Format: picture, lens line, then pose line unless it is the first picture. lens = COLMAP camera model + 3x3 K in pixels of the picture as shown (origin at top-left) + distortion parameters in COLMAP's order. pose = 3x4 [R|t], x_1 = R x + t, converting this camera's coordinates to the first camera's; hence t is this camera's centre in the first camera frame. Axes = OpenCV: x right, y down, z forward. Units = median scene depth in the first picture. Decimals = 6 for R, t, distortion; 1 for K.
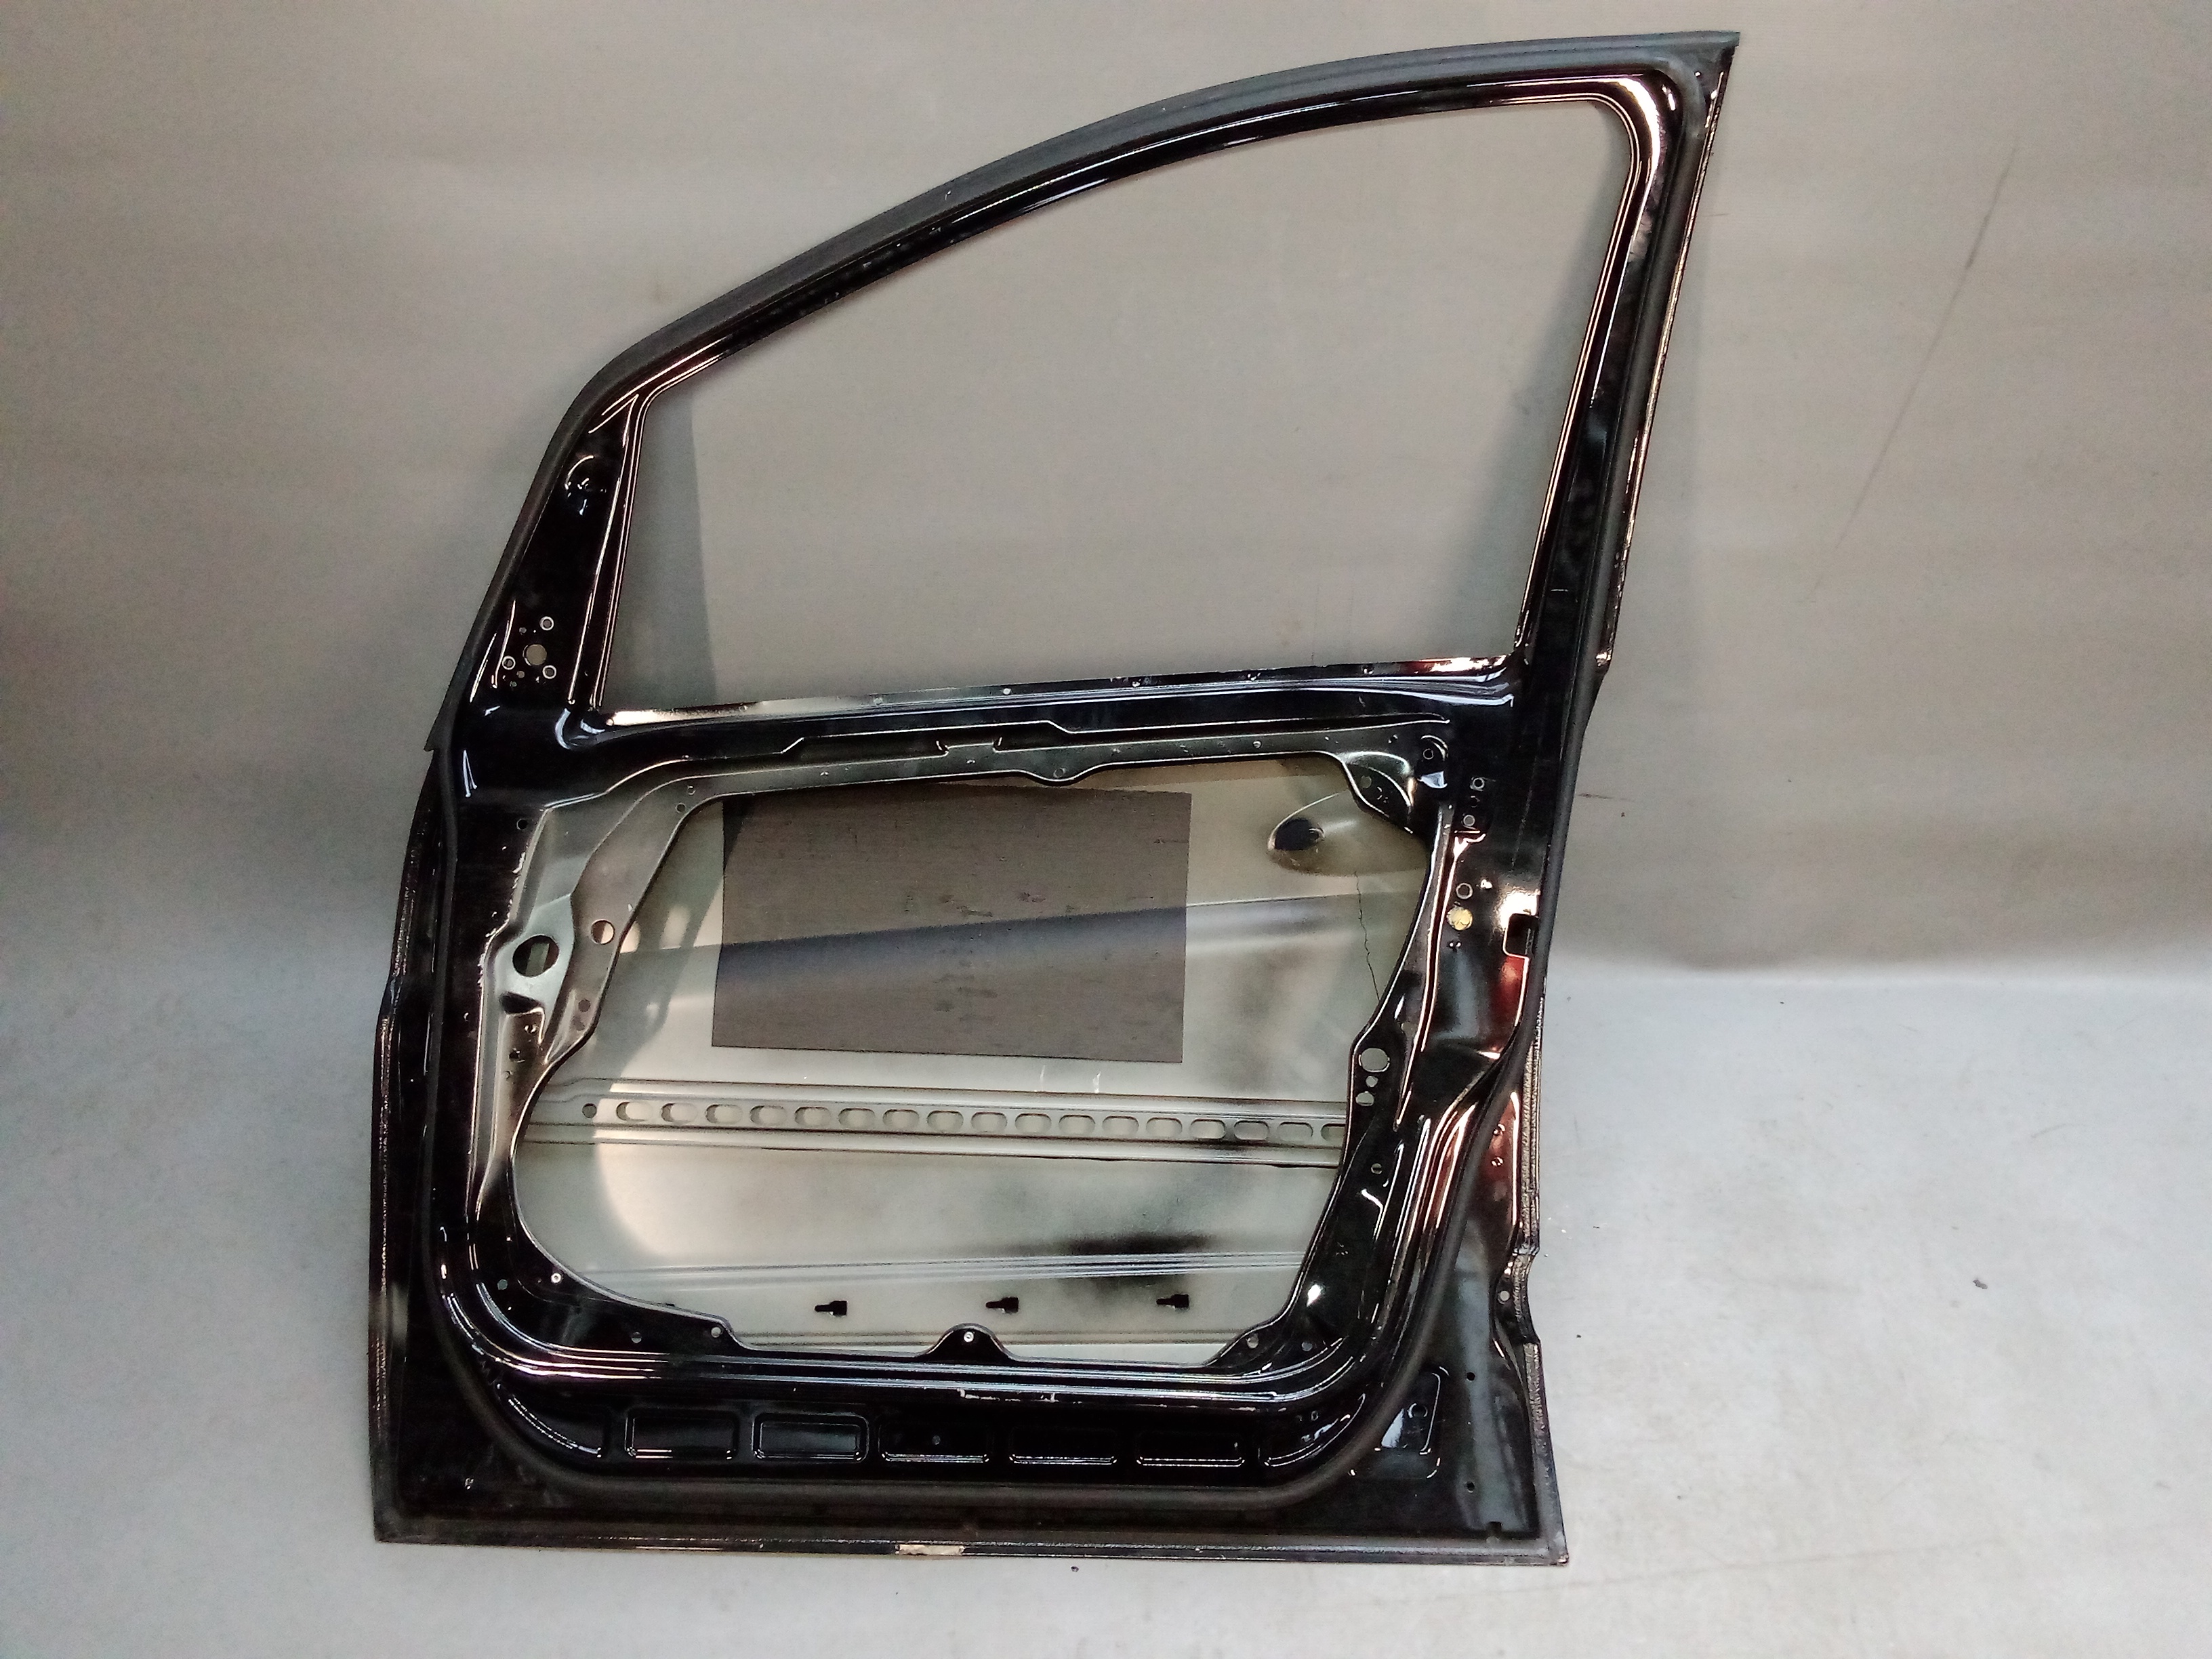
lens RADIAL K [[1742.2, 0, 1125.3], [0, 1742.2, 819.4], [0, 0, 1]] dist [0.047302, -0.077359]
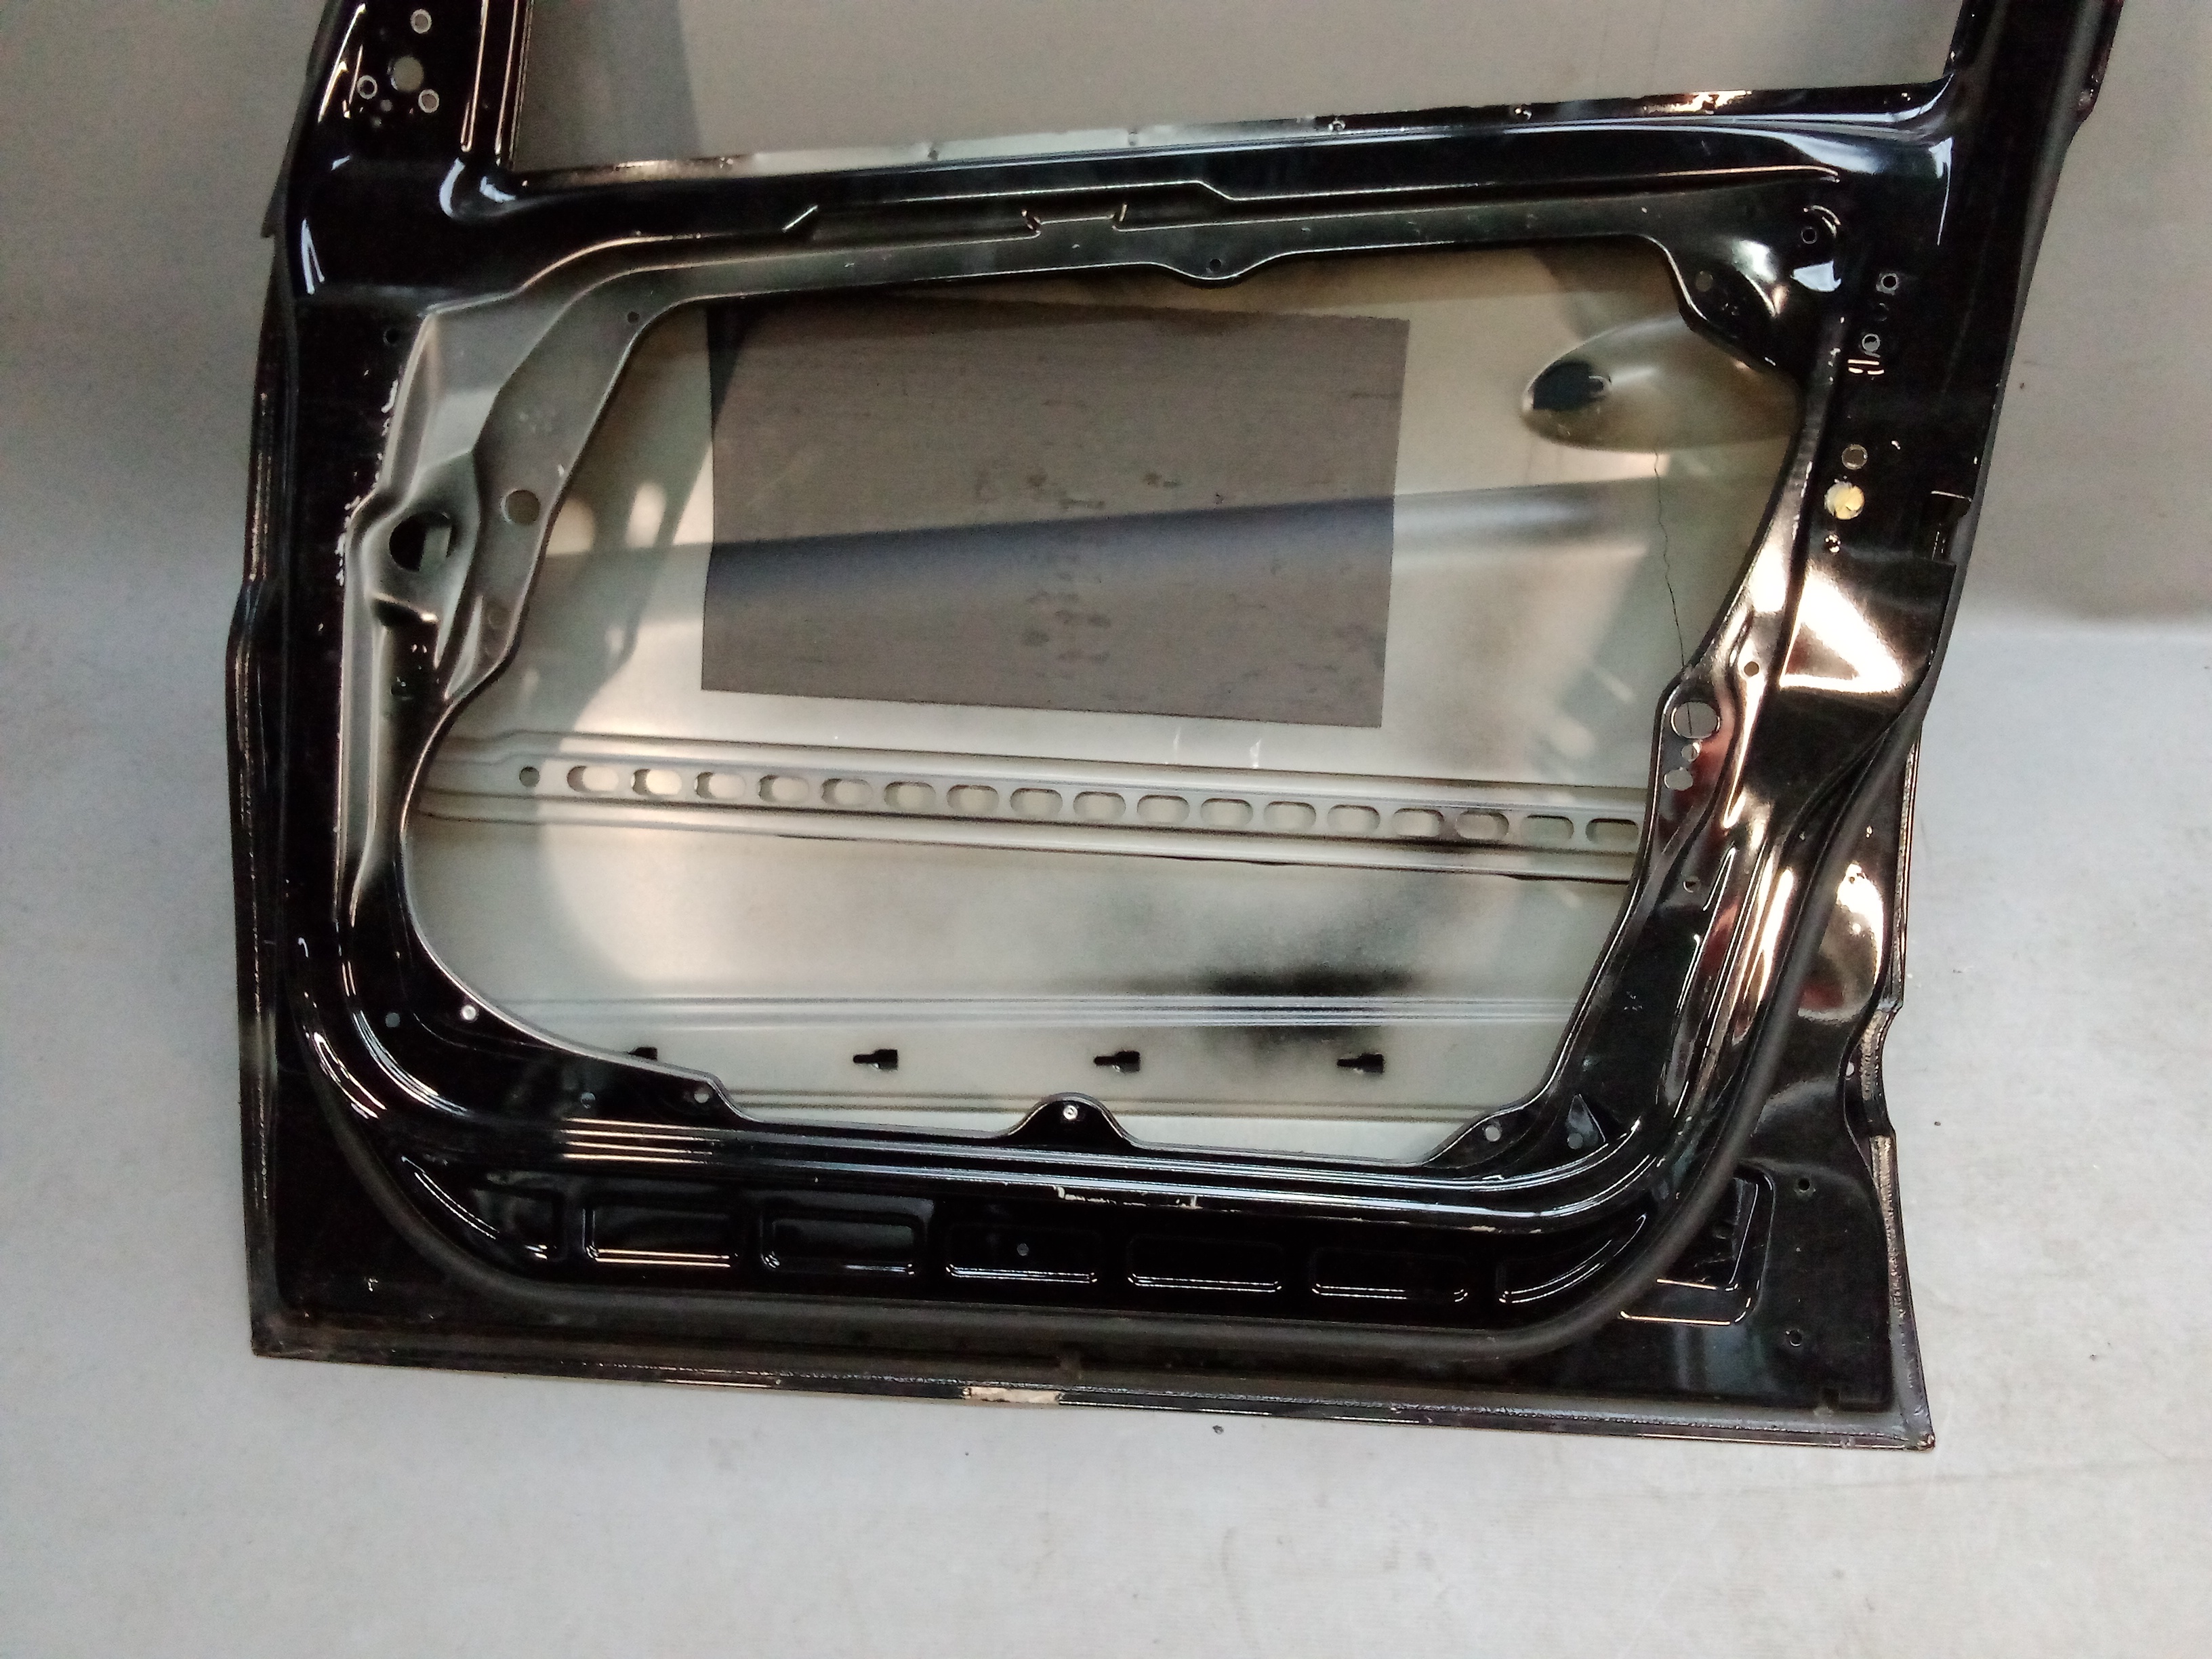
lens RADIAL K [[1742.2, 0, 1125.3], [0, 1742.2, 819.4], [0, 0, 1]] dist [0.047302, -0.077359]
pose [[0.998627, 0.020162, -0.048345, -0.035659], [-0.012030, 0.986562, 0.162943, 0.068777], [0.050980, -0.162138, 0.985450, 0.331711]]
